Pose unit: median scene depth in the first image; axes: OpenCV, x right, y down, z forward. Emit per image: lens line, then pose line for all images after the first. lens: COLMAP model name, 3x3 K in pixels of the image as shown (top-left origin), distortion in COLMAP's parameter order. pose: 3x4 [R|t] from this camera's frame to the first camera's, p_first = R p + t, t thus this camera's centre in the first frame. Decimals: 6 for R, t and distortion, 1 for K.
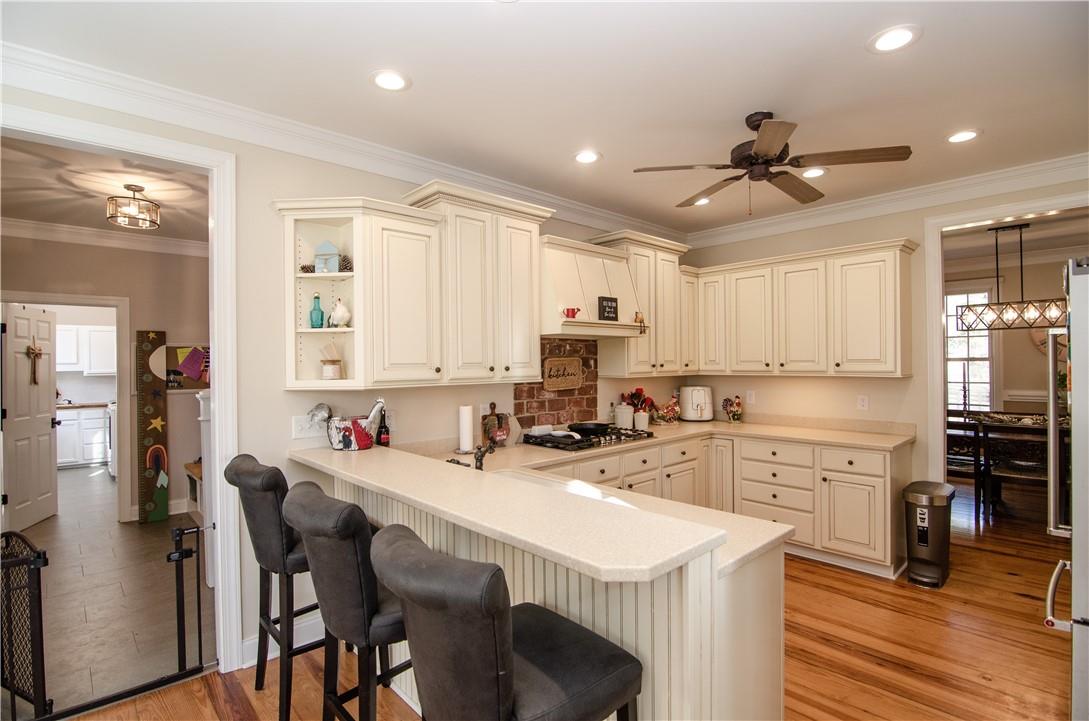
lens RADIAL K [[522.3, 0, 542.9], [0, 522.3, 366.5], [0, 0, 1]] dist [-0.015997, -0.002283]
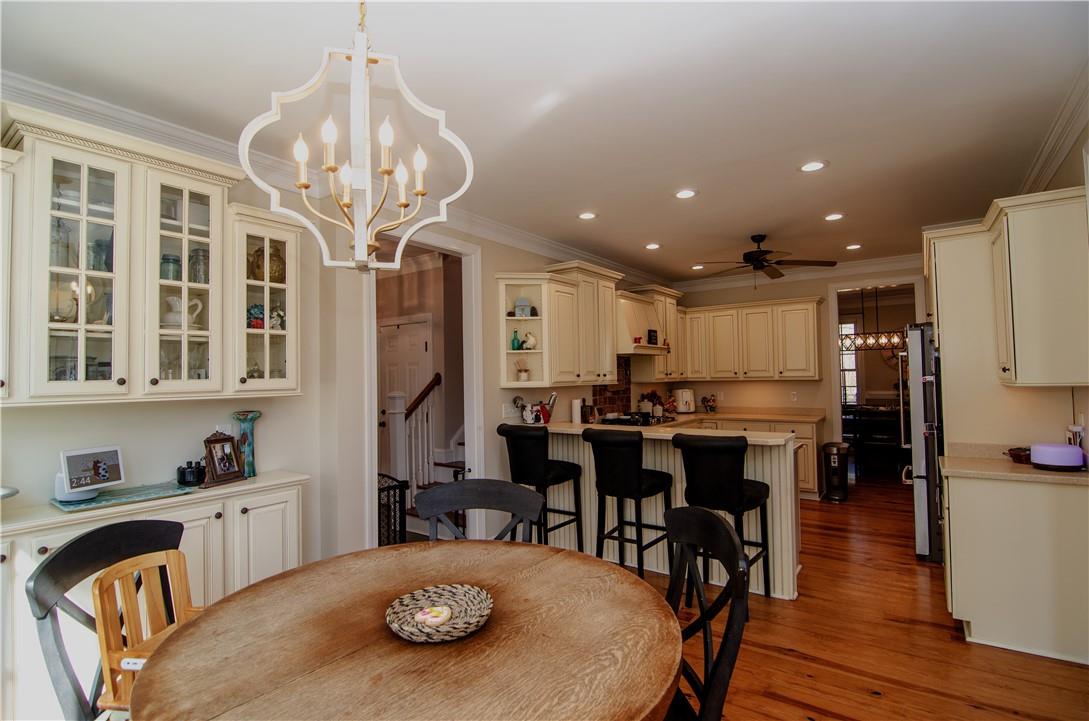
lens RADIAL K [[522.3, 0, 542.5], [0, 522.3, 367.5], [0, 0, 1]] dist [-0.015997, -0.002283]
pose [[0.981404, -0.002945, 0.191932, -0.494057], [0.008312, 0.999596, -0.027162, 0.019501], [-0.191775, 0.028253, 0.981032, -0.463846]]
